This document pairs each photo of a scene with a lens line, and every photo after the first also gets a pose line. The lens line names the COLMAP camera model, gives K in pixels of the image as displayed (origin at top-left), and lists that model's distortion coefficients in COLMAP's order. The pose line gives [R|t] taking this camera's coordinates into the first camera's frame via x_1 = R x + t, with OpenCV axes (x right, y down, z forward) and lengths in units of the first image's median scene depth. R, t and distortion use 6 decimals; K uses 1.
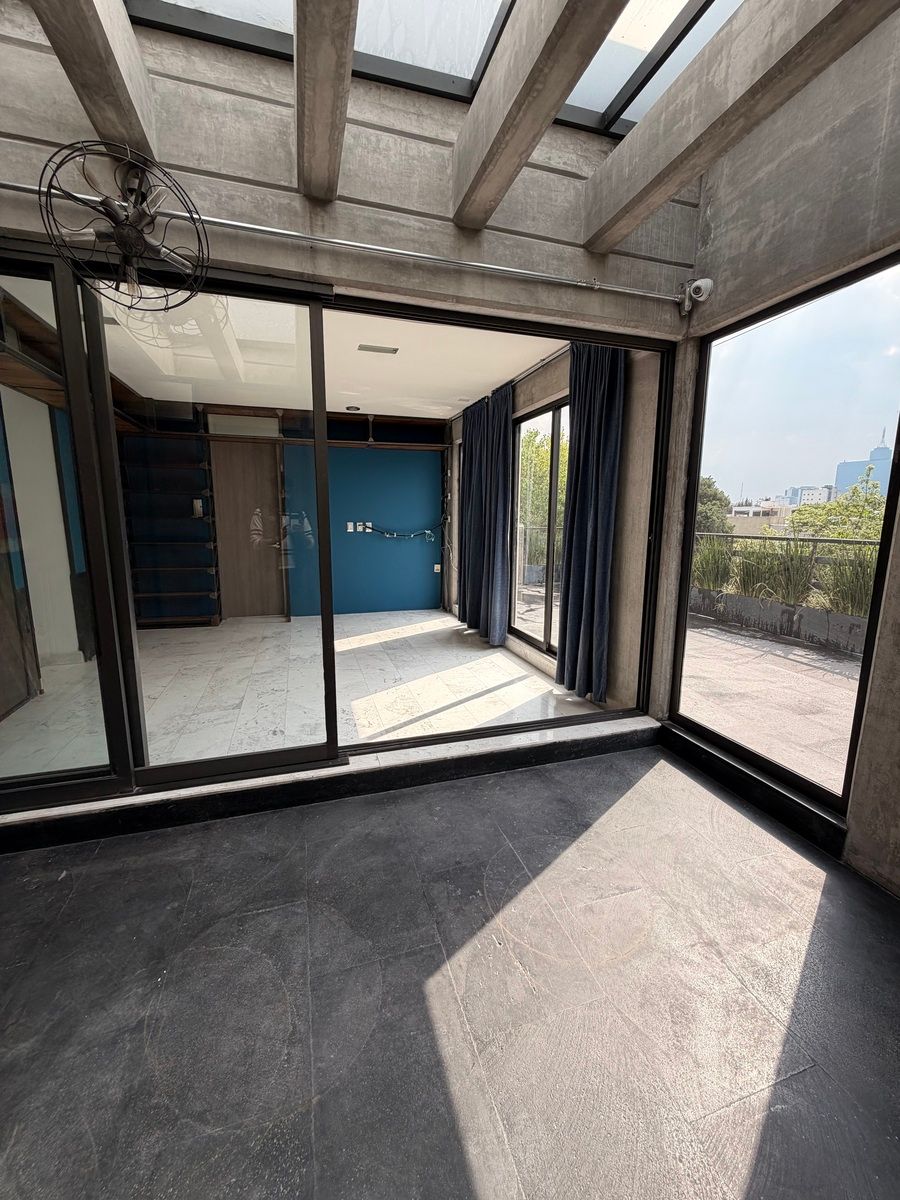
lens RADIAL K [[480.3, 0, 449.8], [0, 480.3, 602.2], [0, 0, 1]] dist [-0.001843, 0.000682]
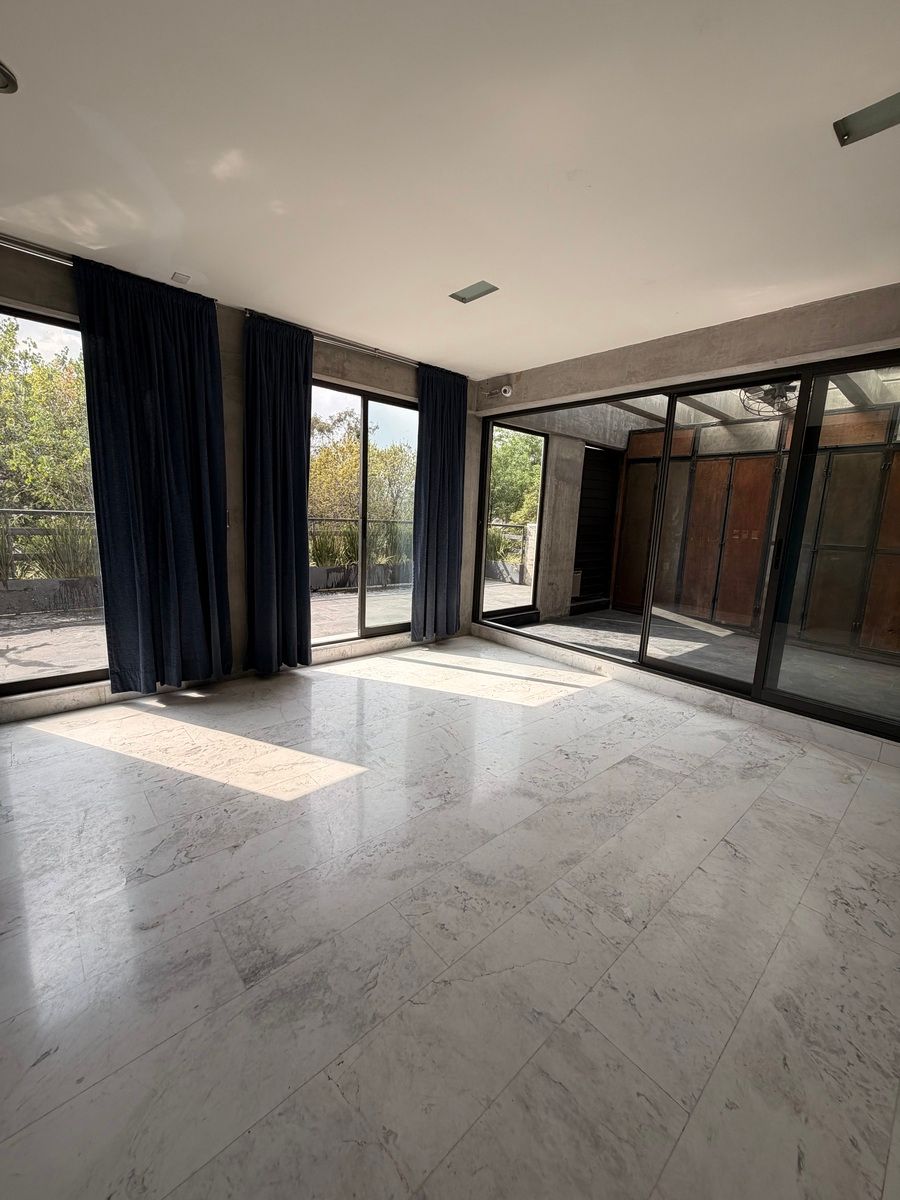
lens RADIAL K [[480.3, 0, 454.8], [0, 480.3, 594.6], [0, 0, 1]] dist [-0.001843, 0.000682]
pose [[-0.424366, -0.173410, 0.888731, -0.764997], [0.112797, 0.963722, 0.241903, -0.206311], [-0.898438, 0.202902, -0.389411, 1.190808]]
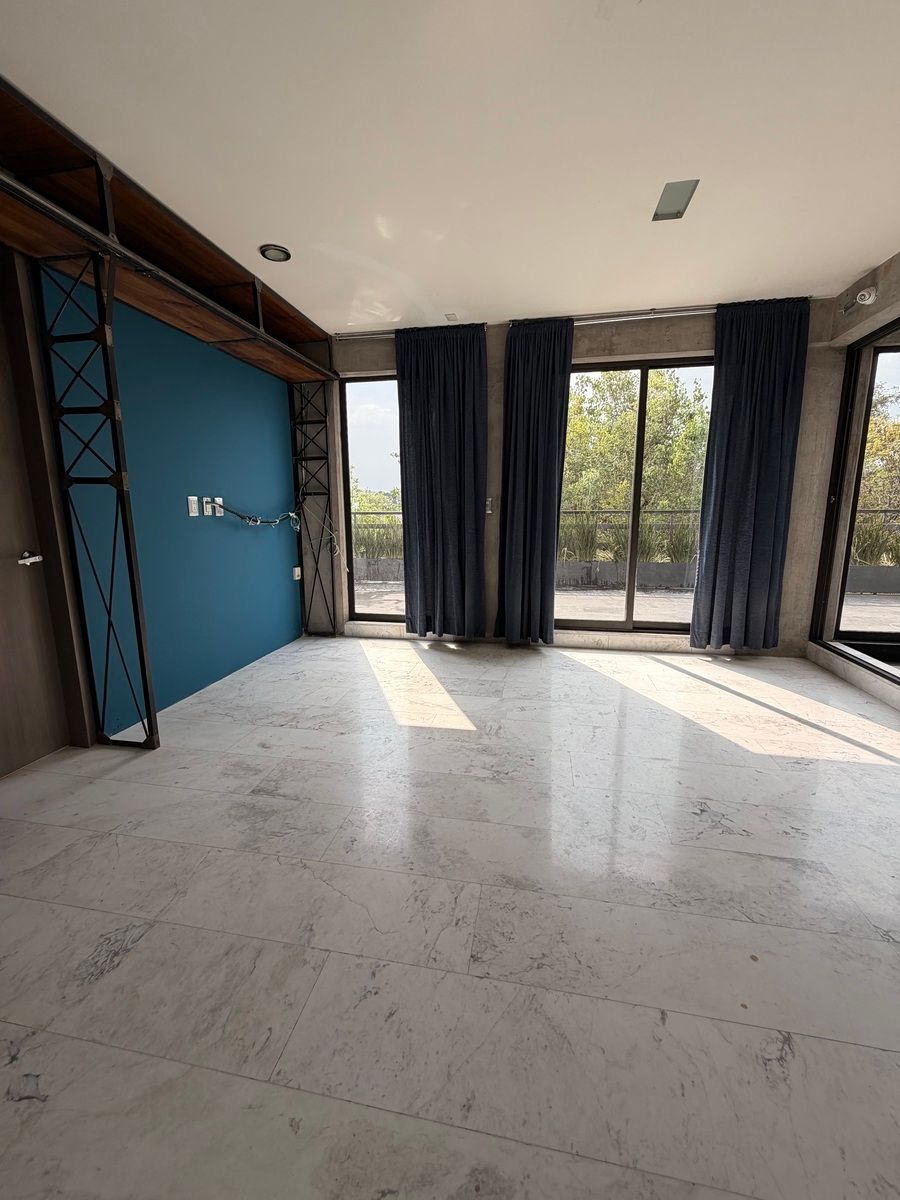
lens RADIAL K [[480.3, 0, 449.4], [0, 480.3, 597.6], [0, 0, 1]] dist [-0.001843, 0.000682]
pose [[0.466999, -0.165736, 0.868587, -0.763439], [0.162123, 0.981675, 0.100148, -0.110767], [-0.869269, 0.094049, 0.485311, 0.832566]]
